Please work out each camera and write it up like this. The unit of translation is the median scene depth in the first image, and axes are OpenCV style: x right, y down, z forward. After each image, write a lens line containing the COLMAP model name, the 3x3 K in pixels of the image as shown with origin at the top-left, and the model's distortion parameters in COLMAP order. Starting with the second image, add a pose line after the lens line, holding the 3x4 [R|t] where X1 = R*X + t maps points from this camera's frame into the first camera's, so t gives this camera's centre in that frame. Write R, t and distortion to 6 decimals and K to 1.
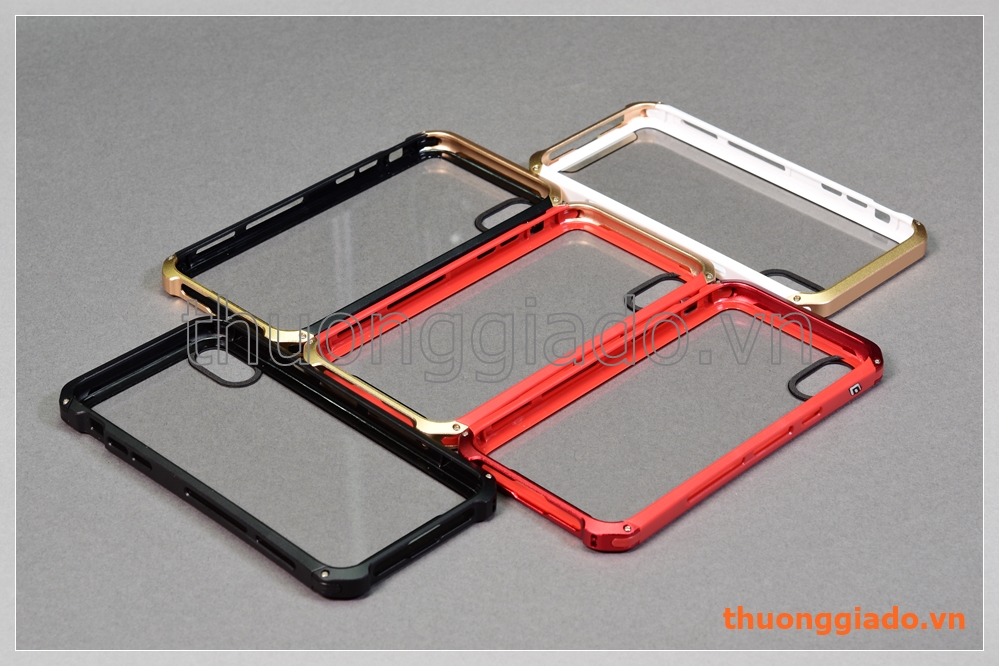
lens RADIAL K [[2656.0, 0, 499.5], [0, 2656.0, 333.0], [0, 0, 1]] dist [-0.106672, 1.468567]
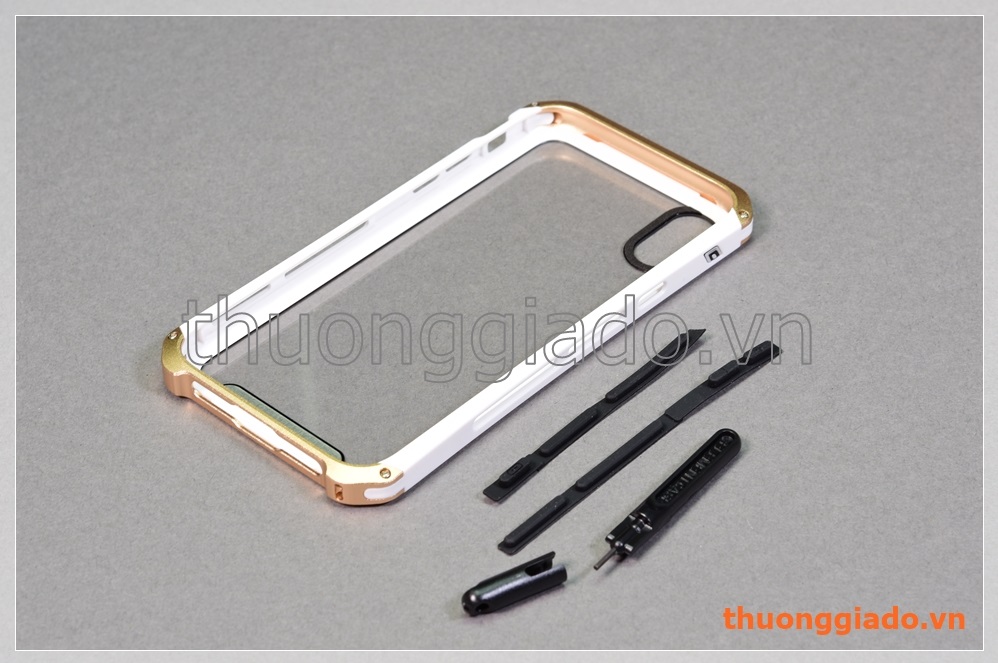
lens RADIAL K [[2653.3, 0, 499.0], [0, 2653.3, 331.5], [0, 0, 1]] dist [-0.106672, 1.468567]
pose [[0.999836, 0.000138, -0.018111, 0.045392], [0.001729, 0.994673, 0.103067, -0.046851], [0.018028, -0.103082, 0.994510, 0.265329]]
